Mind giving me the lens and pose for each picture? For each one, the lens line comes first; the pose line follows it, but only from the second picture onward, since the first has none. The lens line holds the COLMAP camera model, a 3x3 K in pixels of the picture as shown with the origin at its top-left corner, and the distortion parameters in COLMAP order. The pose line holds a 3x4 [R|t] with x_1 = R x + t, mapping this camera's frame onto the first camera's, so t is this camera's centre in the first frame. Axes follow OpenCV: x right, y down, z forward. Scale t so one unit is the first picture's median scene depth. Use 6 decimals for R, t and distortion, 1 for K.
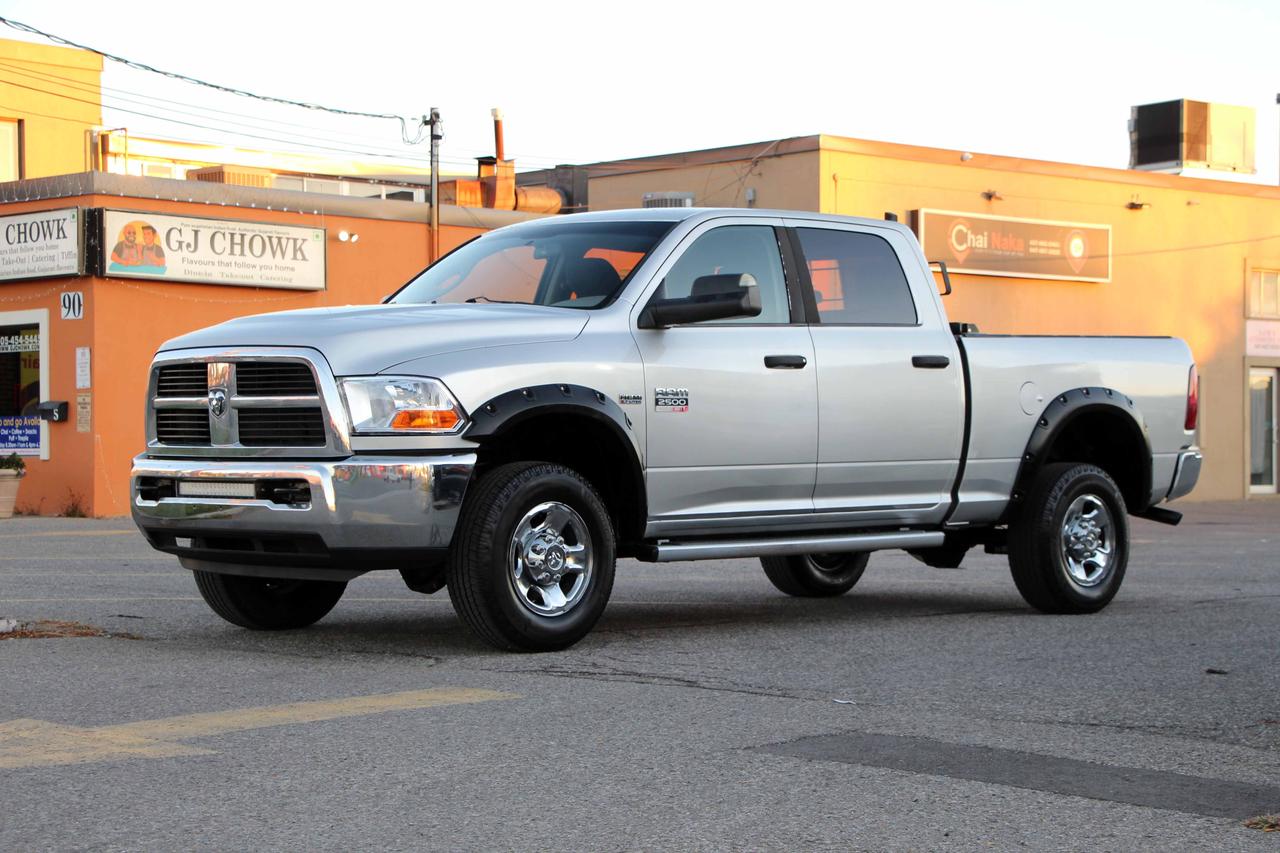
lens RADIAL K [[2401.5, 0, 640.0], [0, 2401.5, 426.5], [0, 0, 1]] dist [0.400028, 0.013784]
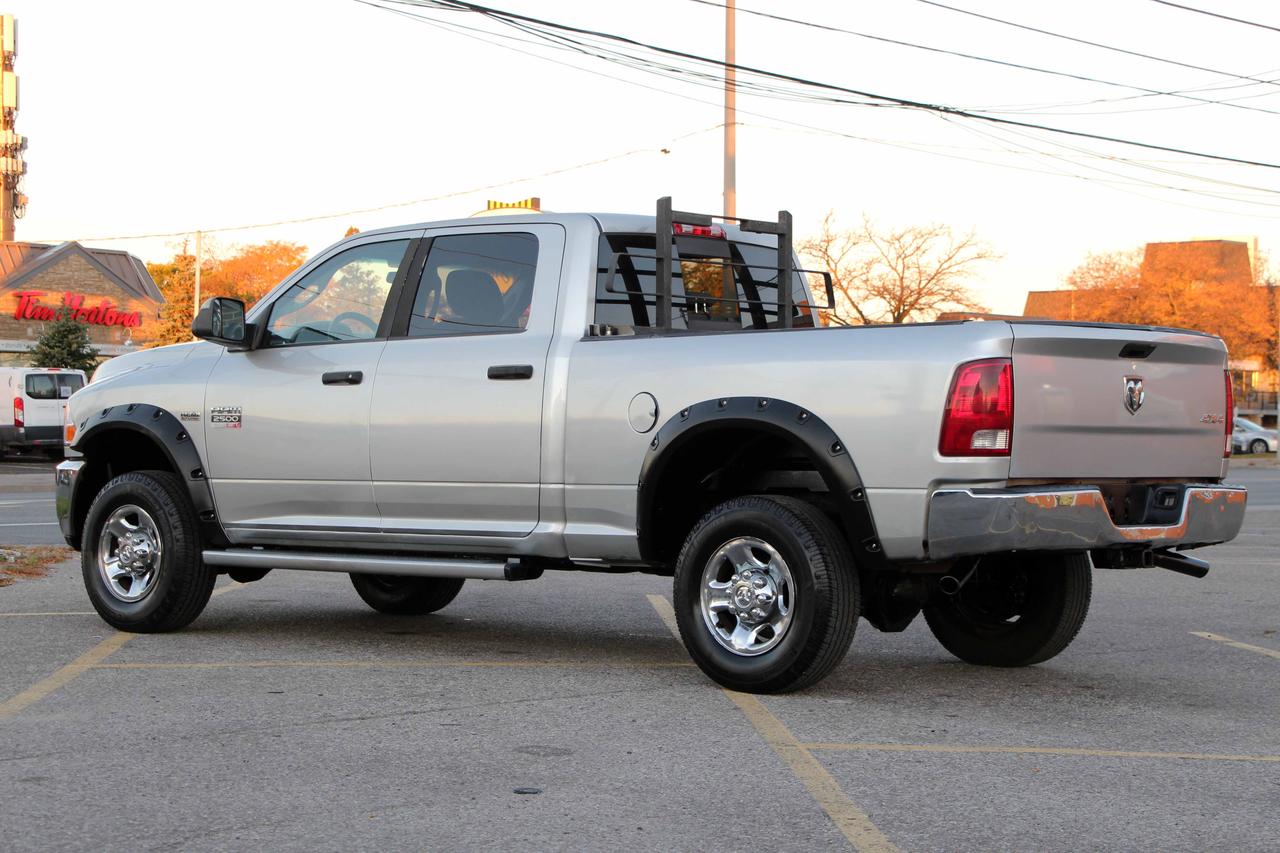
lens RADIAL K [[2871.1, 0, 640.0], [0, 2871.1, 426.5], [0, 0, 1]] dist [0.297772, 0.119075]
pose [[0.041584, 0.000858, -0.999135, 1.127638], [-0.006938, 0.999976, 0.000569, -0.007444], [0.999111, 0.006909, 0.041589, 0.959647]]
